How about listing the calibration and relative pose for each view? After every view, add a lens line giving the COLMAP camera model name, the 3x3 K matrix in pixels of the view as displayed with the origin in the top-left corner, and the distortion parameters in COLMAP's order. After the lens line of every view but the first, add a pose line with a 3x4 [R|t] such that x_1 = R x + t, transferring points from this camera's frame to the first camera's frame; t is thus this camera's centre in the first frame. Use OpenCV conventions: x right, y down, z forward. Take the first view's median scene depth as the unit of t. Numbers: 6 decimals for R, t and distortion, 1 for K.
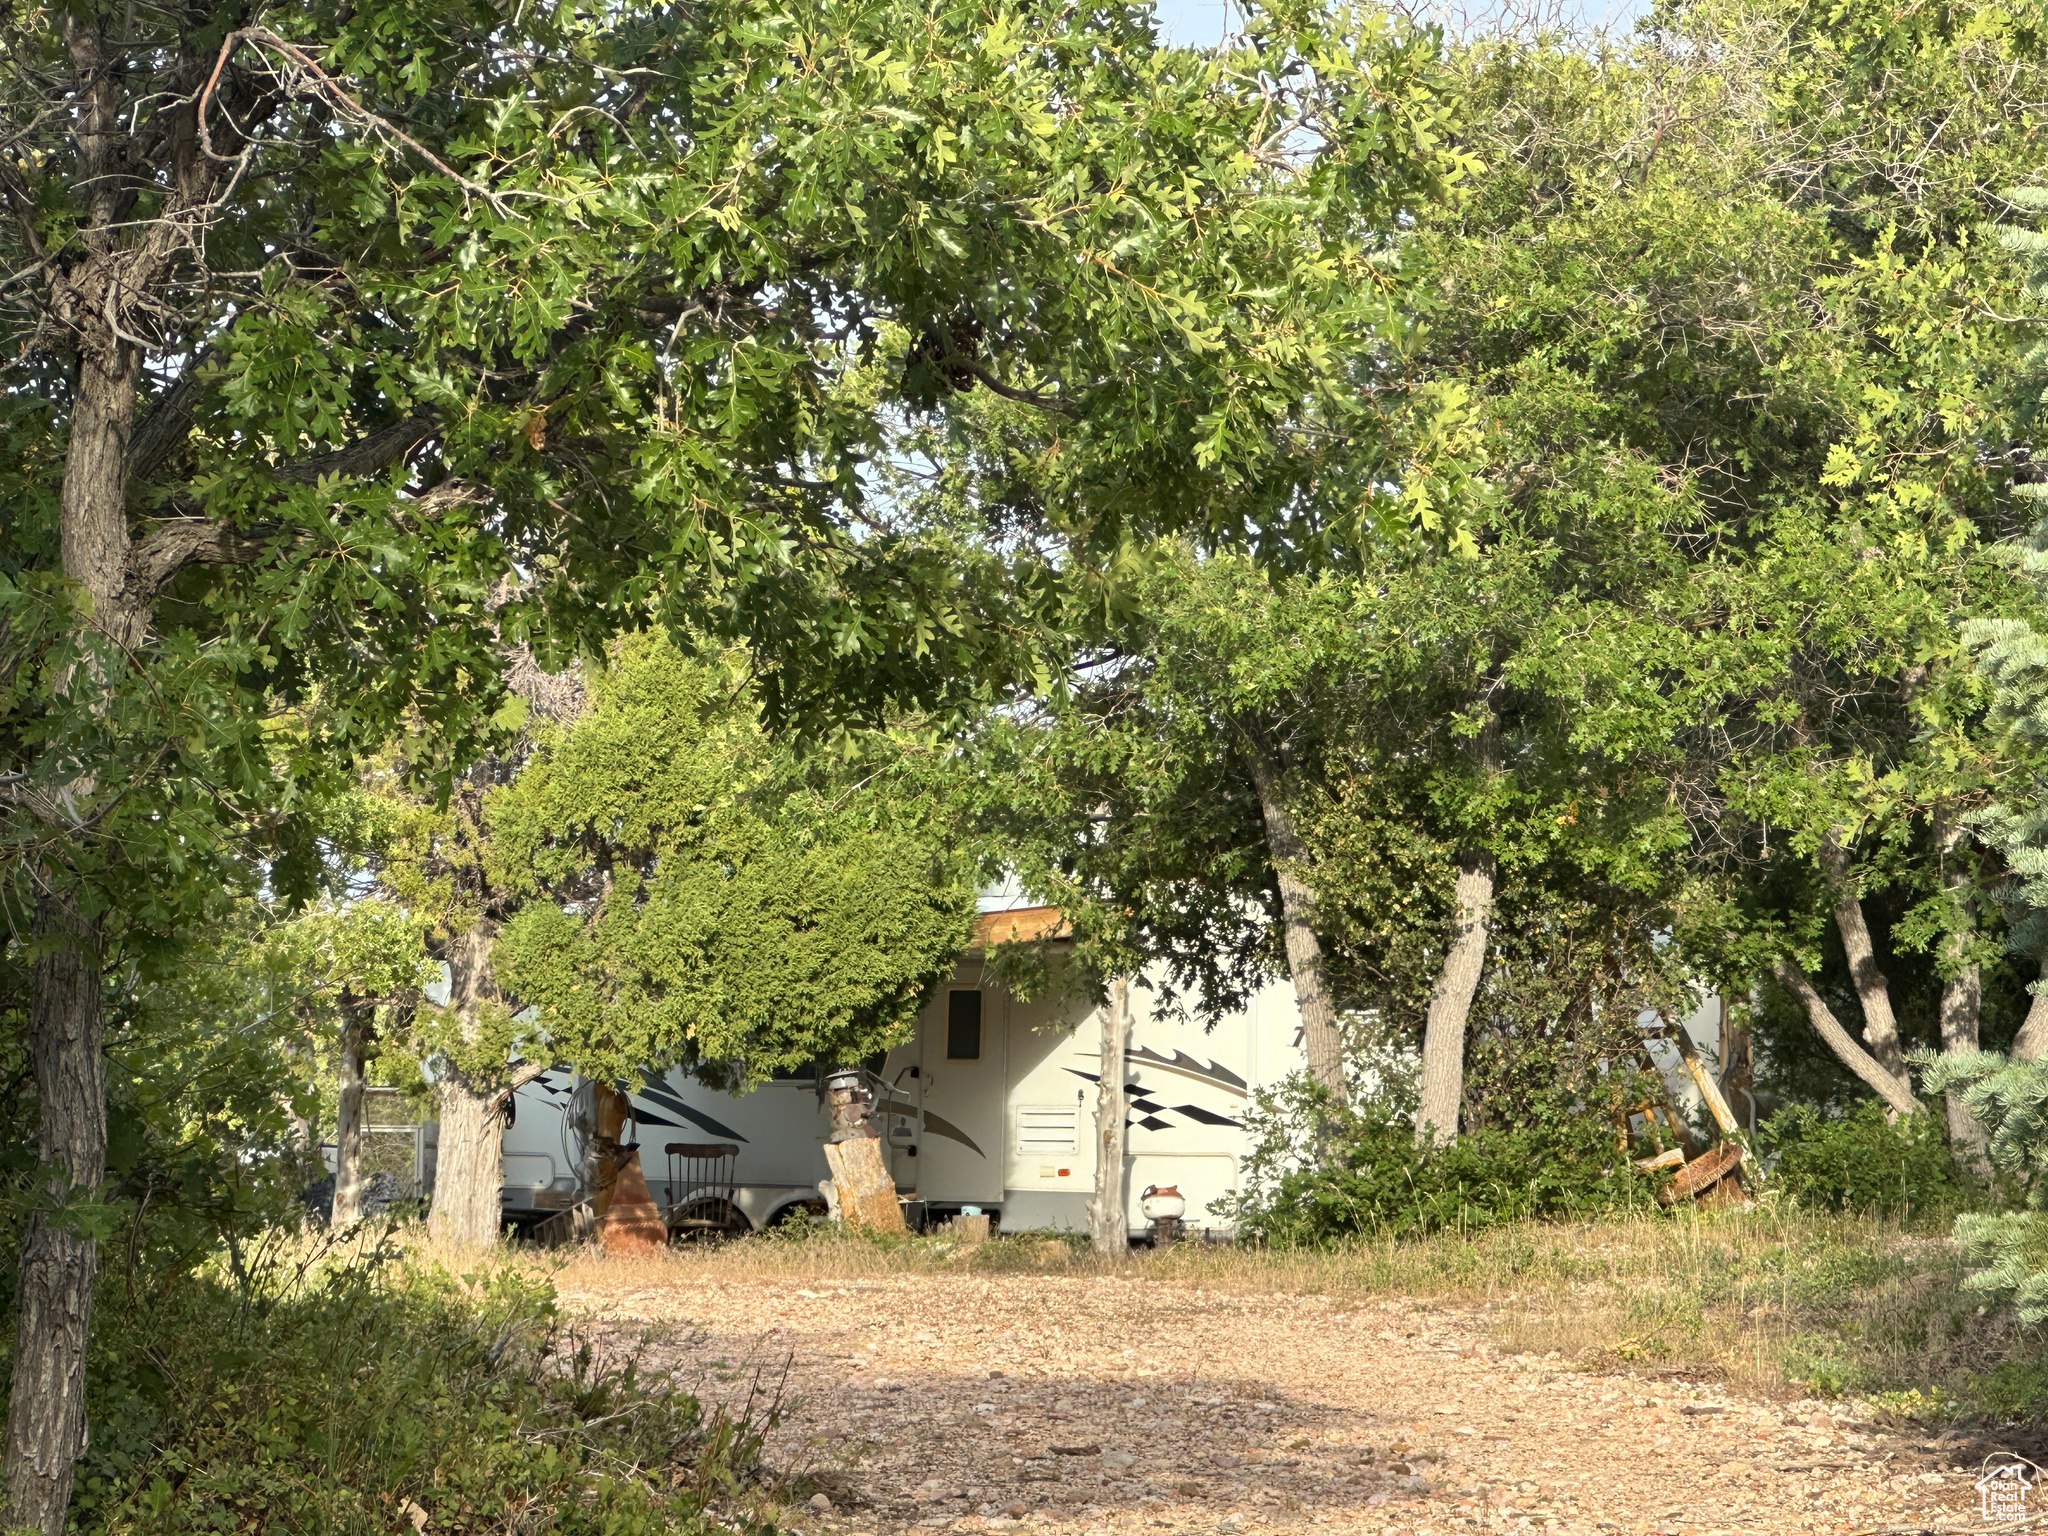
lens RADIAL K [[7819.4, 0, 1024.0], [0, 7819.4, 768.0], [0, 0, 1]] dist [-0.047915, 0.125118]
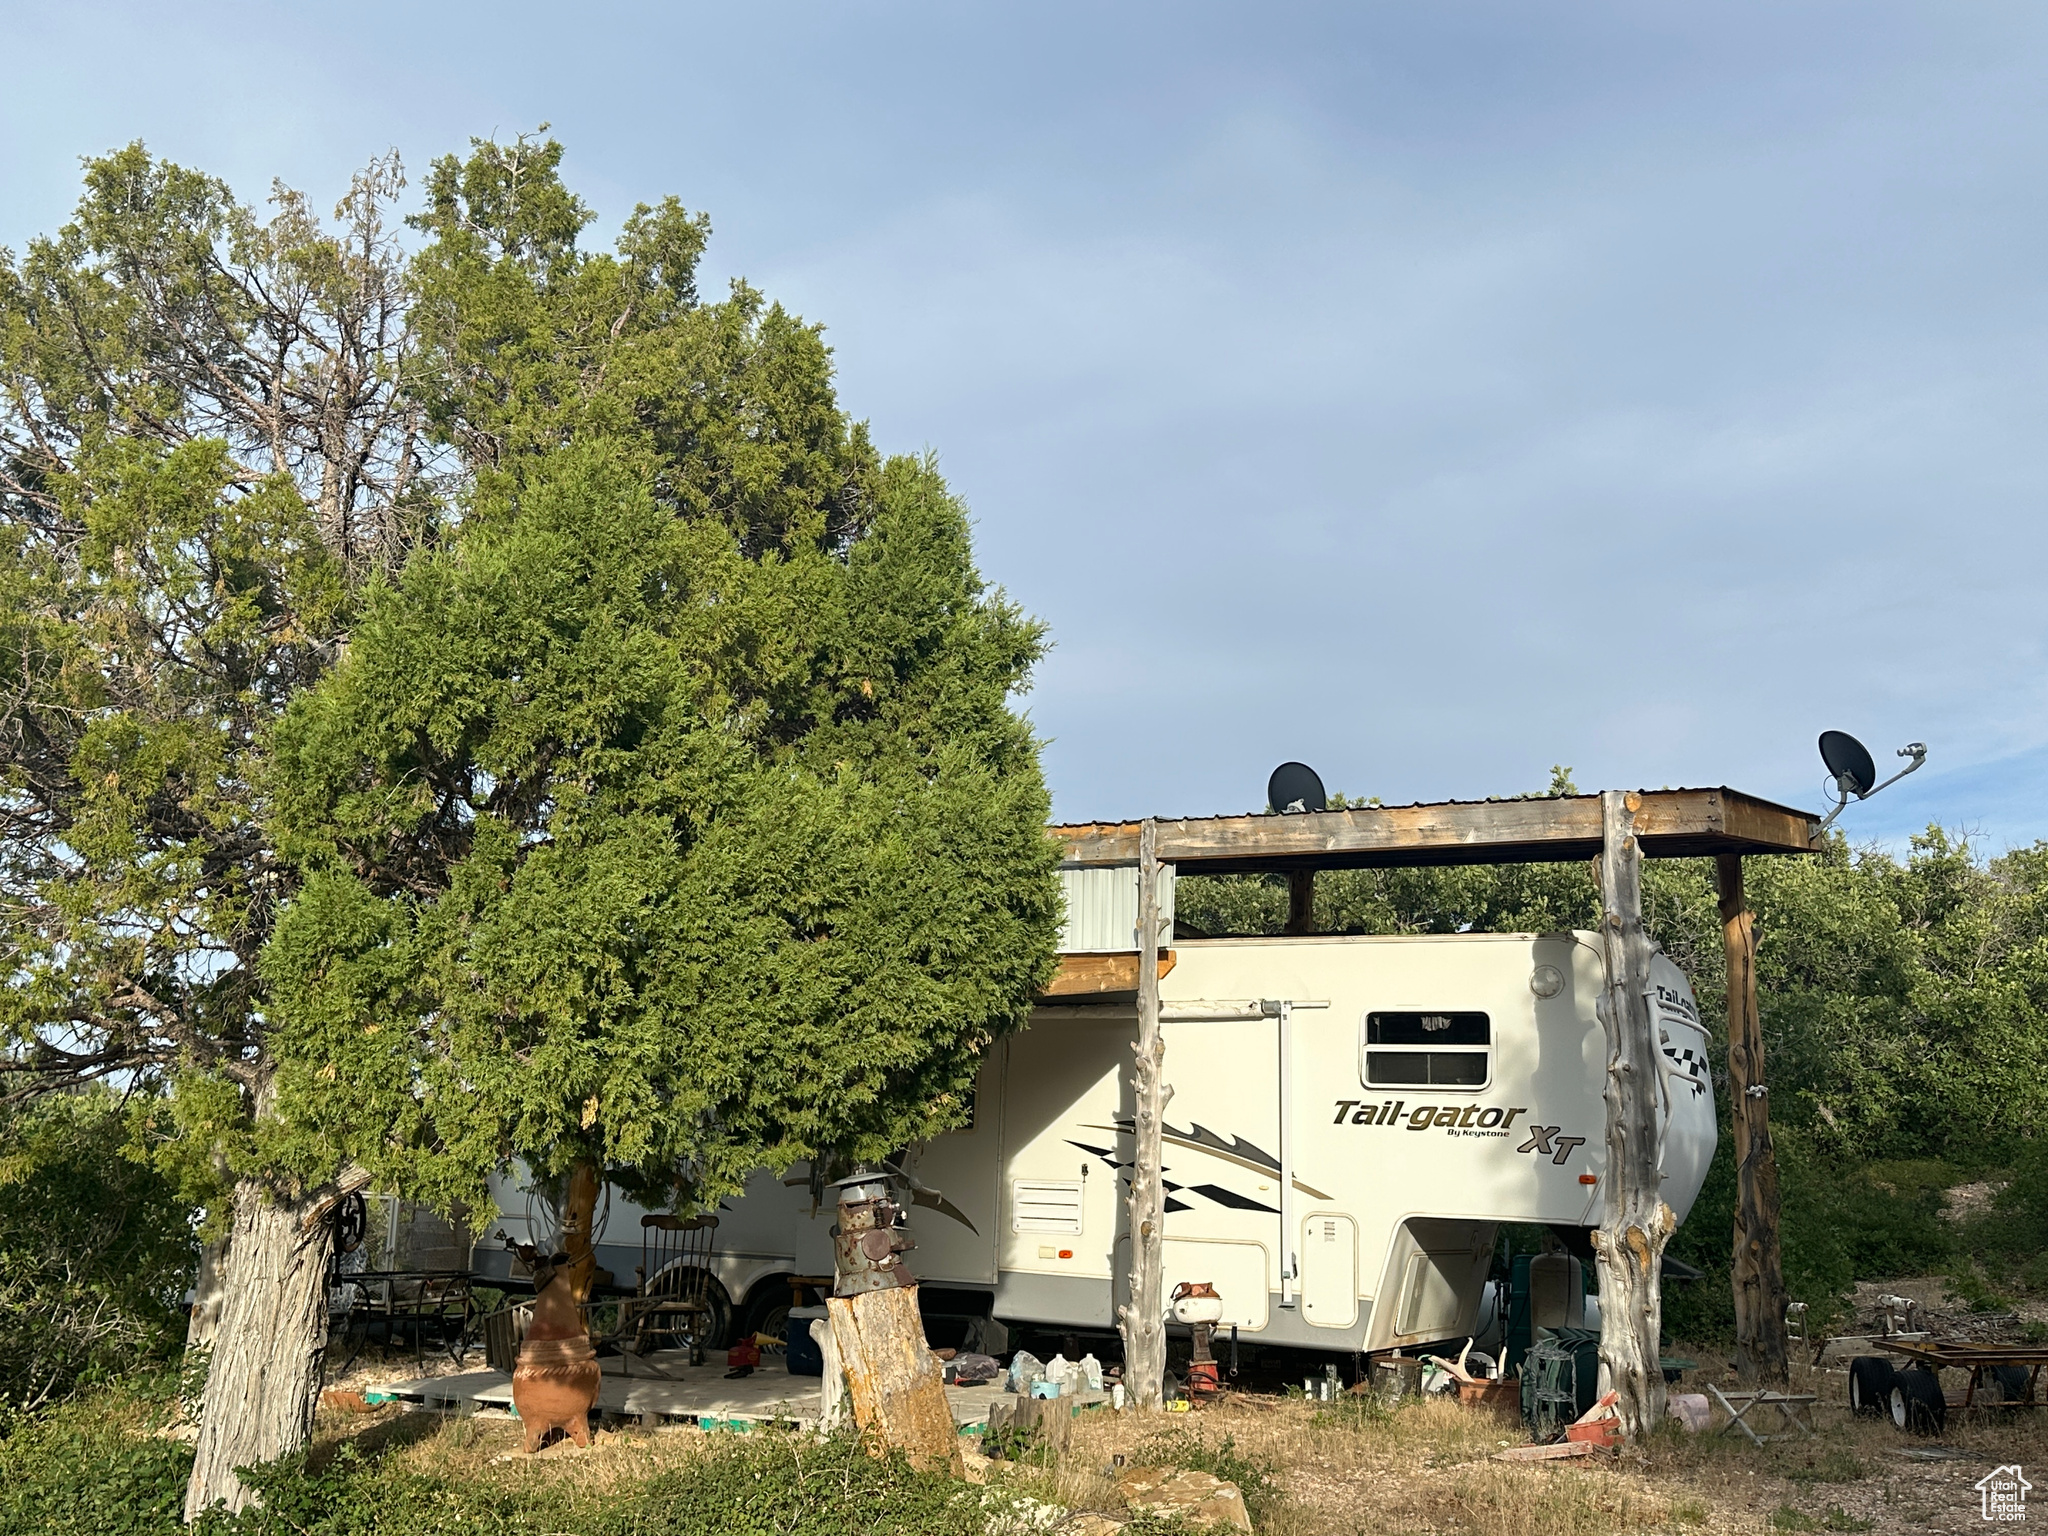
lens RADIAL K [[2058.8, 0, 1055.5], [0, 2058.8, 774.8], [0, 0, 1]] dist [0.234103, -0.593598]
pose [[0.994627, 0.026891, 0.099970, -0.025455], [-0.015230, 0.993177, -0.115621, 0.026317], [-0.102397, 0.113477, 0.988250, 0.838627]]
